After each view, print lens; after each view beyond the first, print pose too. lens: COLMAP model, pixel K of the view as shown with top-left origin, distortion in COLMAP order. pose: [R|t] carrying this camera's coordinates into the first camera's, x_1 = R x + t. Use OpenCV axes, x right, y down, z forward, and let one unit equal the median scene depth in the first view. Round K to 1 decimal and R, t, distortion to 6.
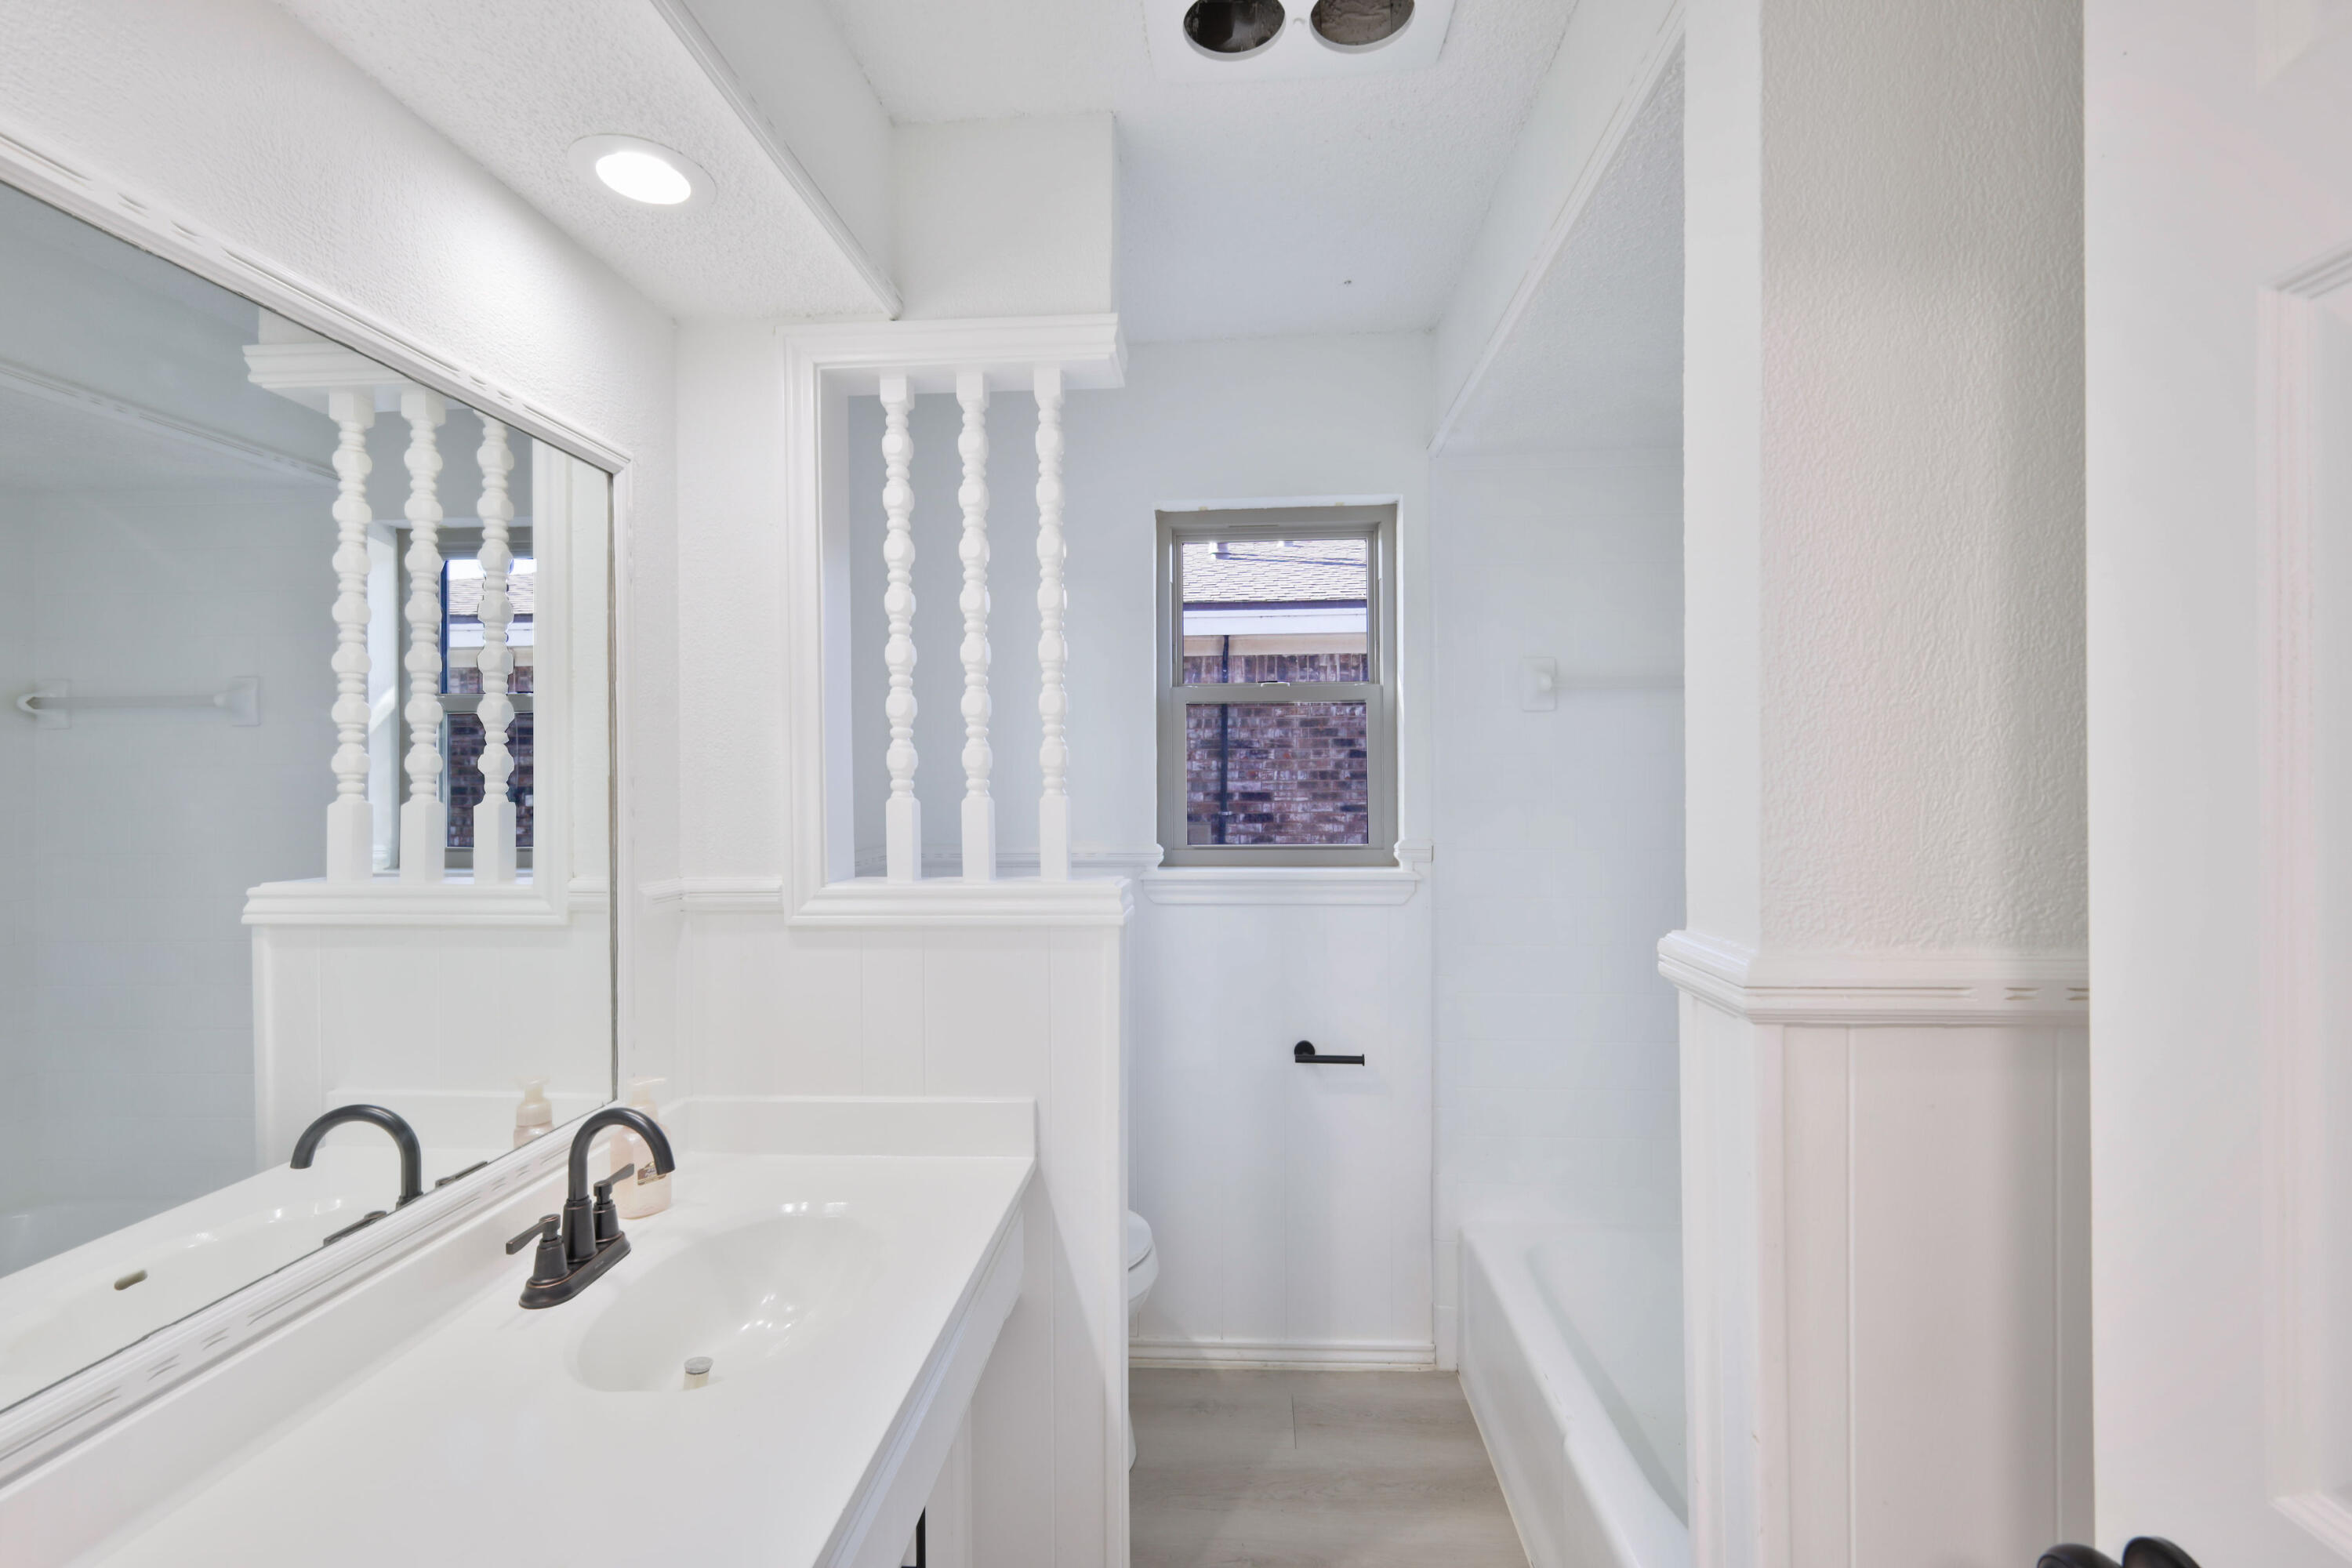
lens RADIAL K [[1010.9, 0, 1175.8], [0, 1010.9, 784.9], [0, 0, 1]] dist [0.005958, -0.000006]
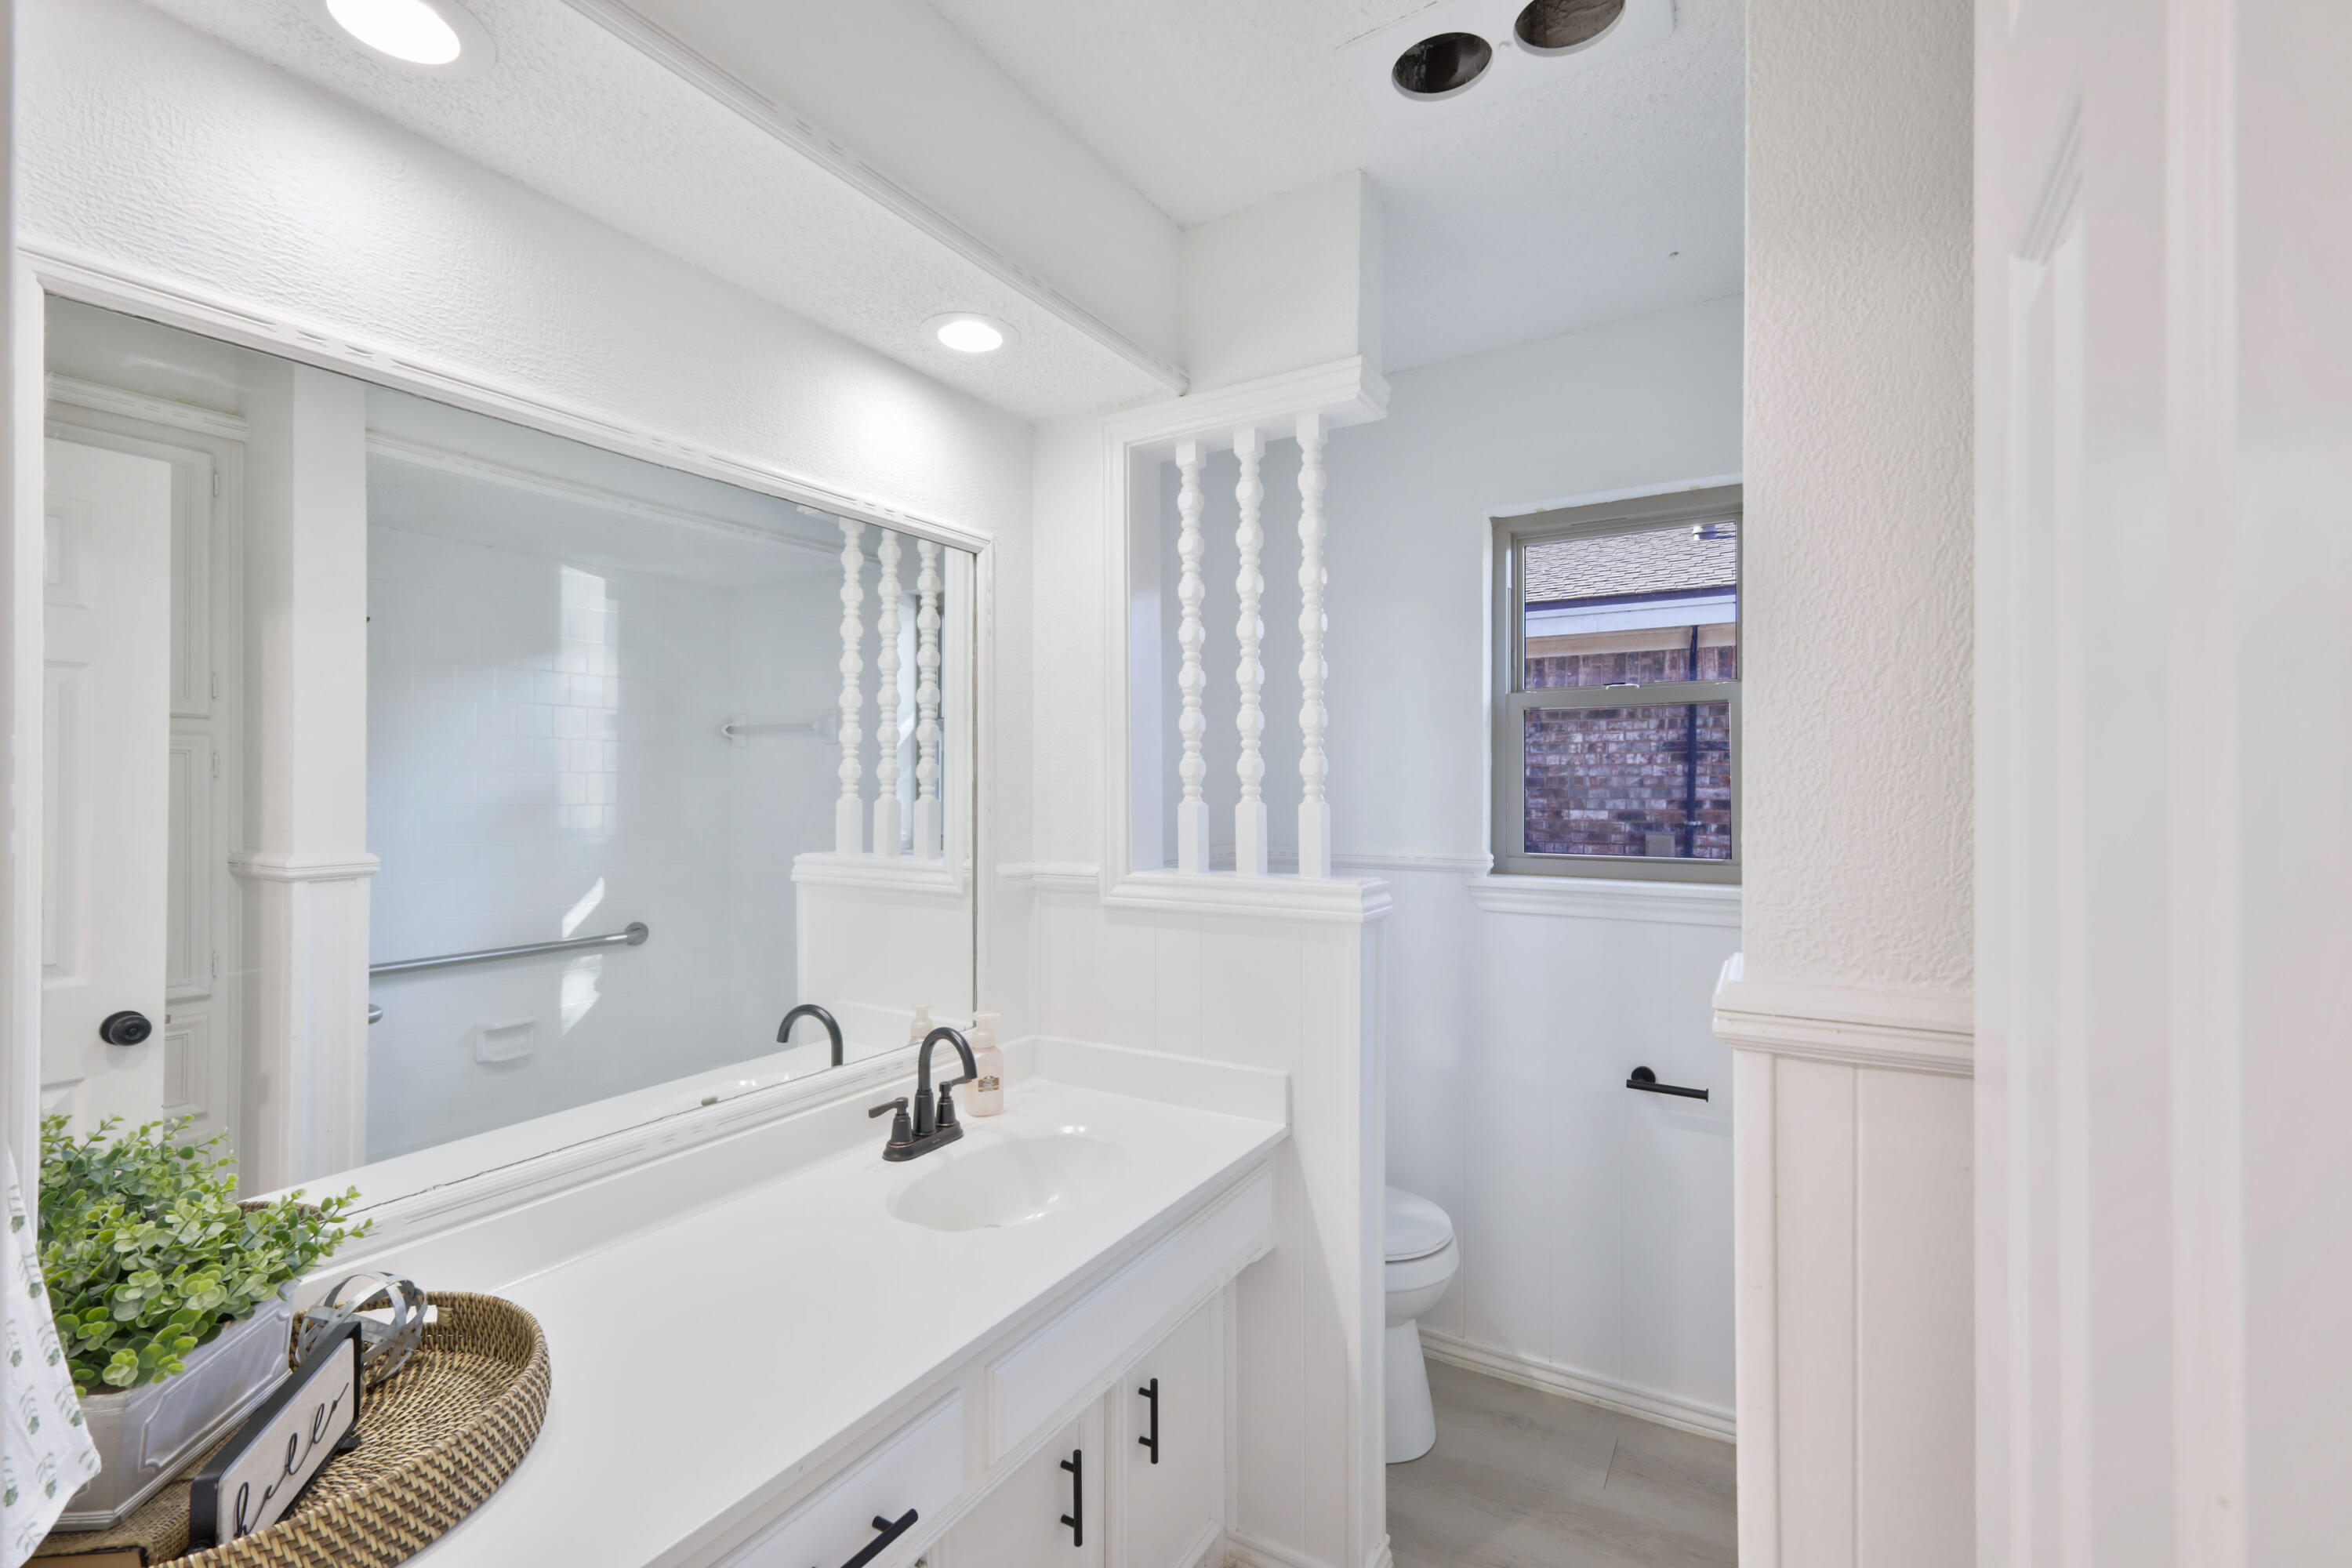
lens RADIAL K [[1010.9, 0, 1184.4], [0, 1010.9, 785.7], [0, 0, 1]] dist [0.005958, -0.000006]
pose [[0.888451, 0.006129, -0.458930, 0.258465], [-0.007498, 0.999971, -0.001161, -0.003972], [0.458909, 0.004473, 0.888472, -0.042175]]
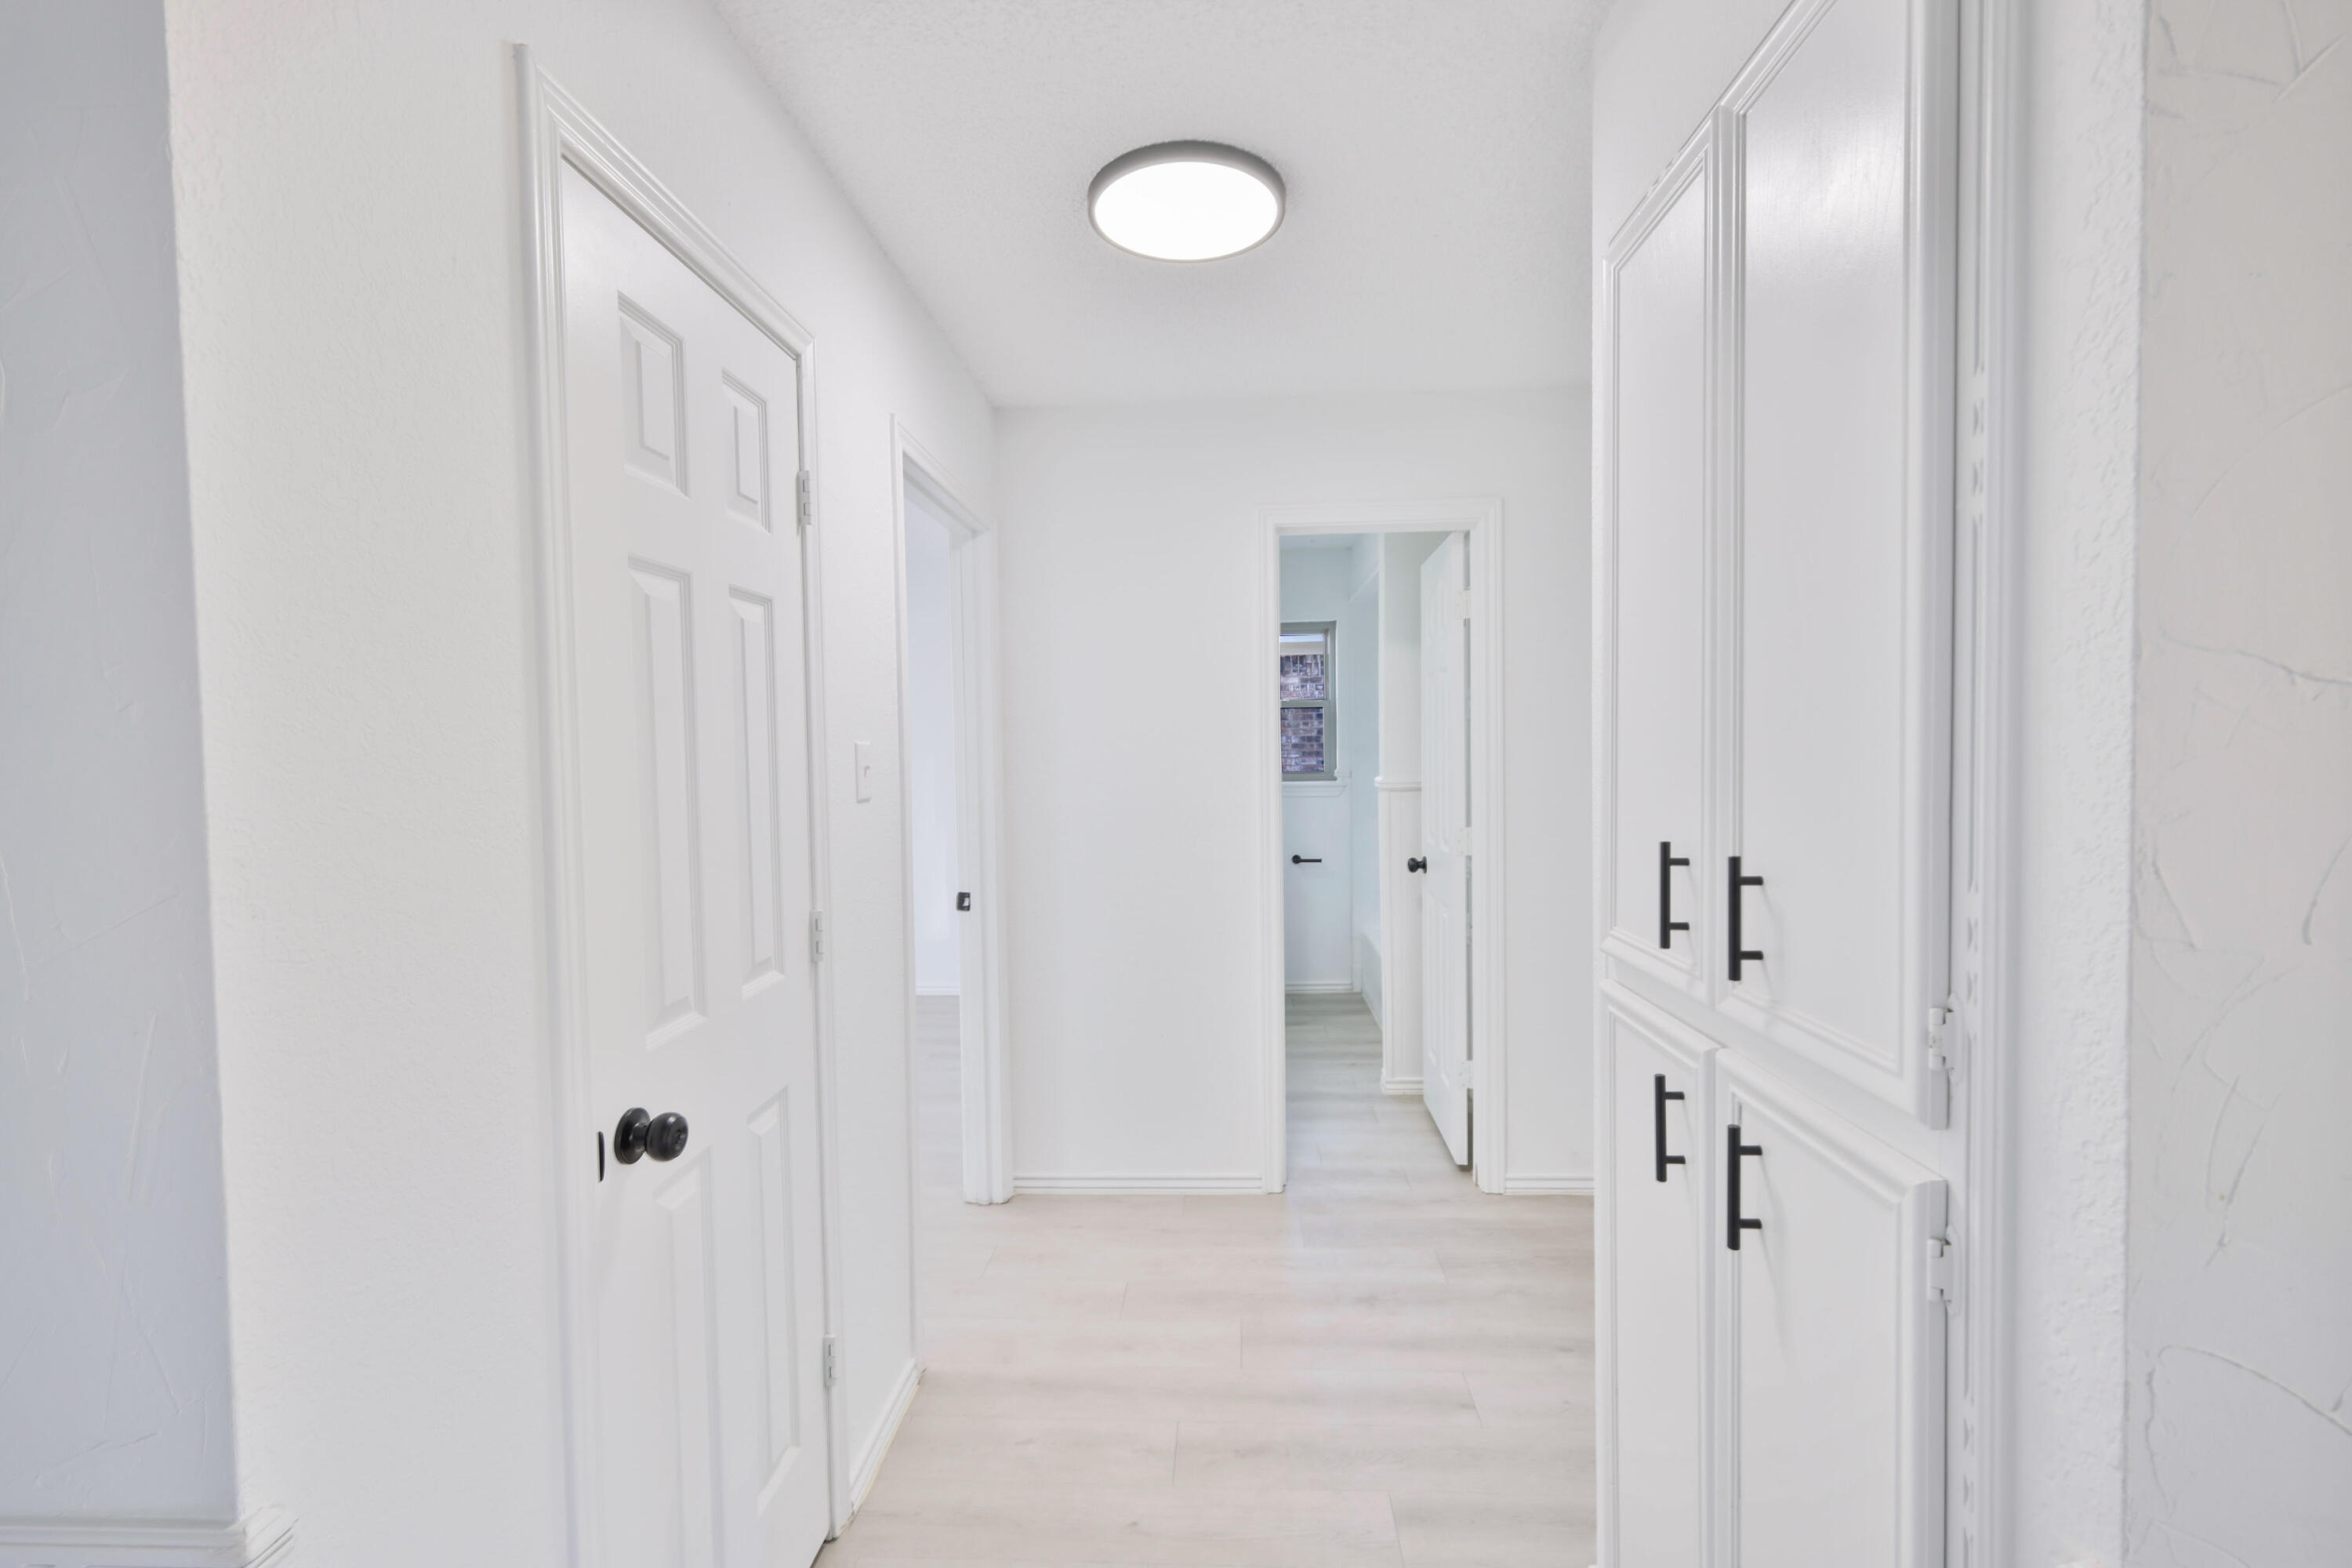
lens RADIAL K [[1010.9, 0, 1175.9], [0, 1010.9, 780.3], [0, 0, 1]] dist [0.005958, -0.000006]
pose [[0.999939, -0.008221, 0.007327, -0.238717], [0.007983, 0.999459, 0.031916, 0.006764], [-0.007585, -0.031856, 0.999464, -1.896401]]
